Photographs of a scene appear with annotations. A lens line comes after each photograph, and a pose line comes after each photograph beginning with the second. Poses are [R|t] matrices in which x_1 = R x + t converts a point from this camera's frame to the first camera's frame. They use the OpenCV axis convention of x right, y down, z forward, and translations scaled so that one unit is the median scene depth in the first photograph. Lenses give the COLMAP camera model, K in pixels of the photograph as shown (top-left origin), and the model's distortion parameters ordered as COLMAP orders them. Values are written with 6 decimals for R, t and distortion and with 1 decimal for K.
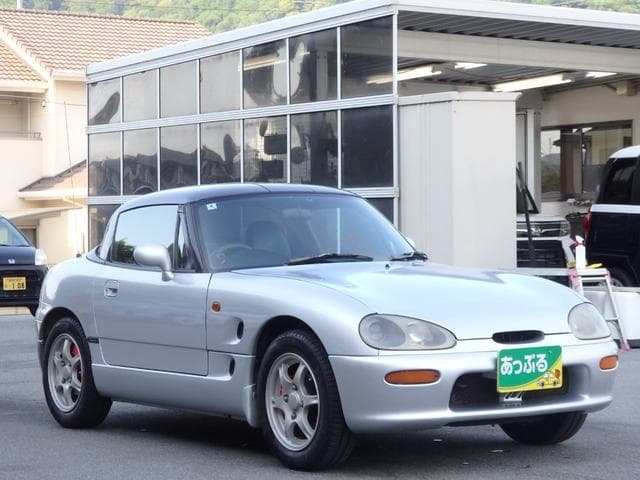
lens RADIAL K [[1643.8, 0, 320.0], [0, 1643.8, 240.0], [0, 0, 1]] dist [0.437795, -1.125972]
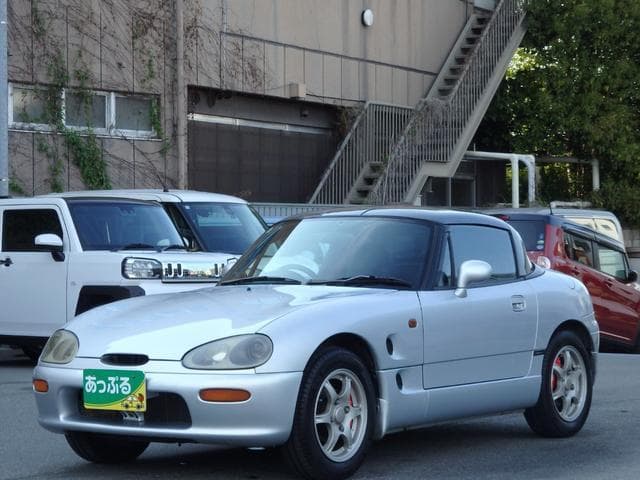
lens RADIAL K [[1643.8, 0, 320.0], [0, 1643.8, 240.0], [0, 0, 1]] dist [0.437795, -1.125972]
pose [[0.343936, 0.011861, -0.938918, 1.146873], [-0.005450, 0.999929, 0.010636, -0.029550], [0.938977, 0.001459, 0.343976, 0.746212]]
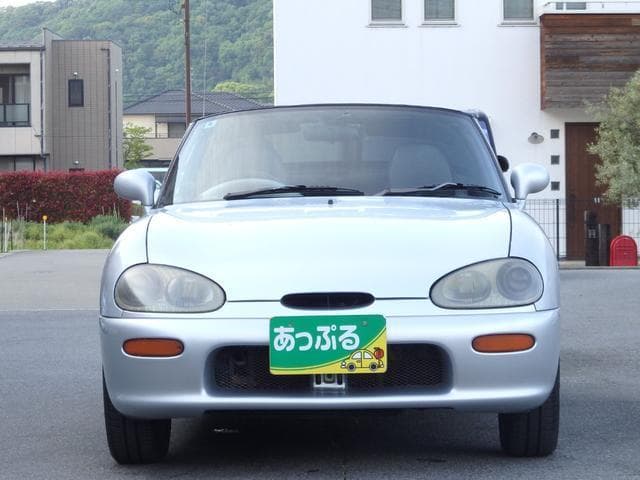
lens RADIAL K [[1643.8, 0, 320.0], [0, 1643.8, 240.0], [0, 0, 1]] dist [0.437795, -1.125972]
pose [[0.830471, 0.028236, -0.556345, 0.515517], [-0.006412, 0.999133, 0.041138, 0.002076], [0.557024, -0.030597, 0.829932, 0.393774]]
